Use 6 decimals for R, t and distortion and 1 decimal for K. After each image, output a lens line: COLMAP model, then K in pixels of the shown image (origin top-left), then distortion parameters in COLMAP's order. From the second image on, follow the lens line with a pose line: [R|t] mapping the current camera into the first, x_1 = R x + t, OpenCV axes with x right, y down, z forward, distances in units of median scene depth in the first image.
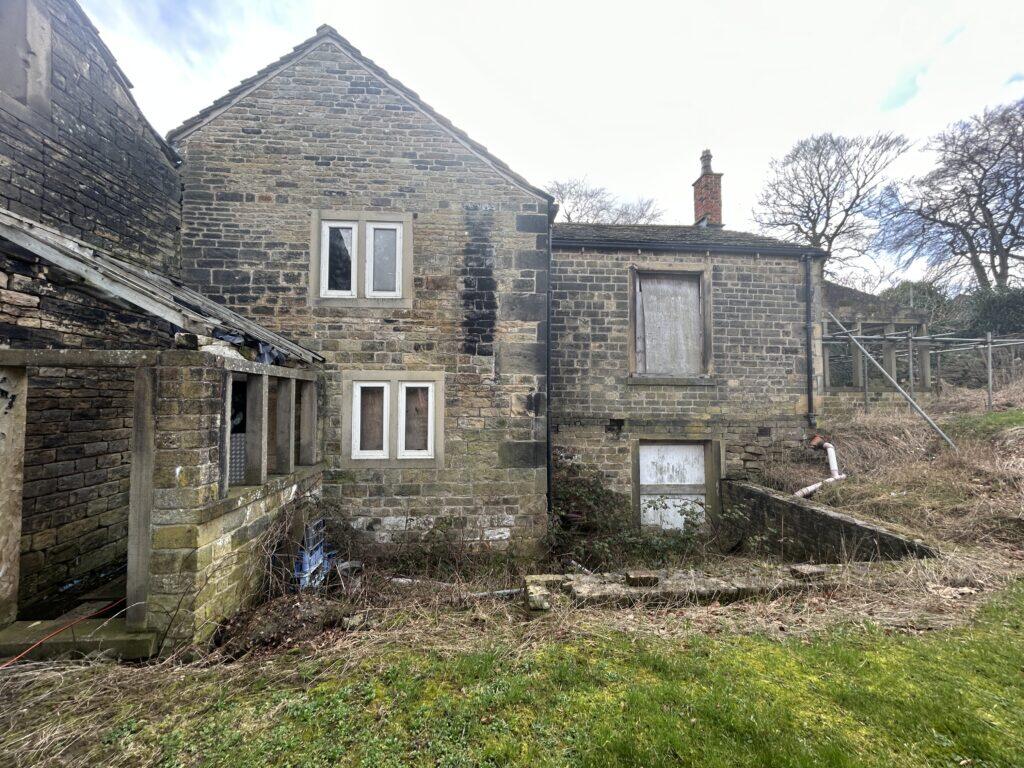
lens RADIAL K [[416.1, 0, 511.1], [0, 416.1, 384.3], [0, 0, 1]] dist [-0.002094, 0.001154]
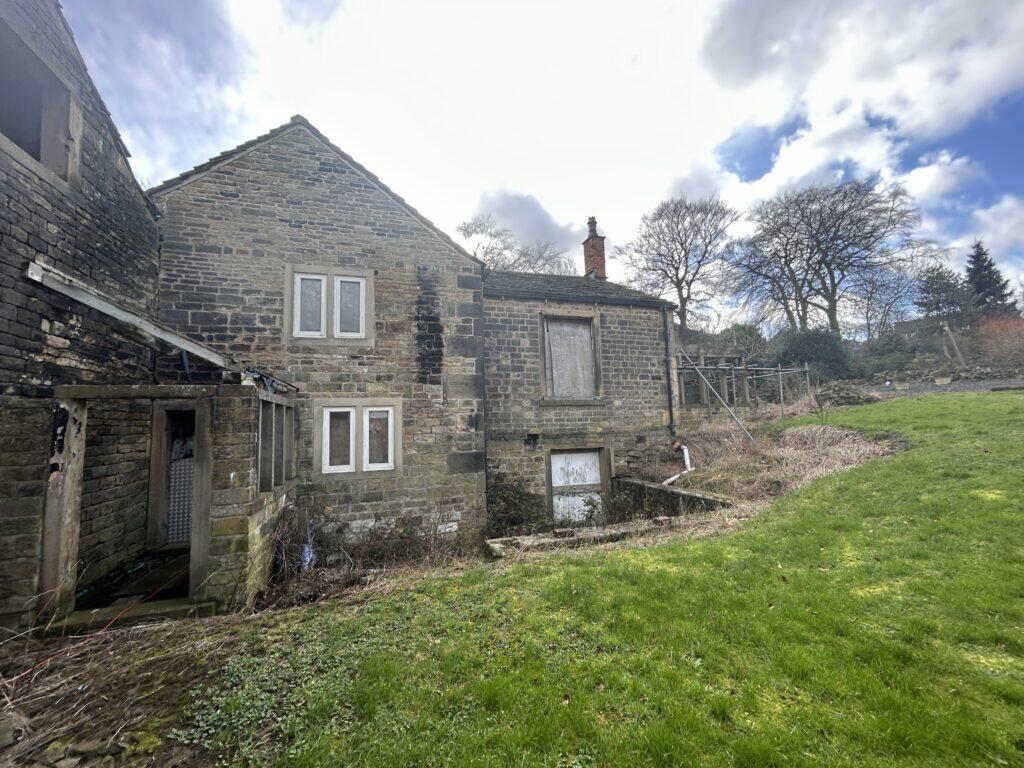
lens RADIAL K [[416.1, 0, 512.0], [0, 416.1, 384.3], [0, 0, 1]] dist [-0.002094, 0.001154]
pose [[0.972748, -0.010747, 0.231617, -0.128583], [0.024977, 0.997969, -0.058596, 0.009686], [-0.230517, 0.062785, 0.971041, -0.276694]]
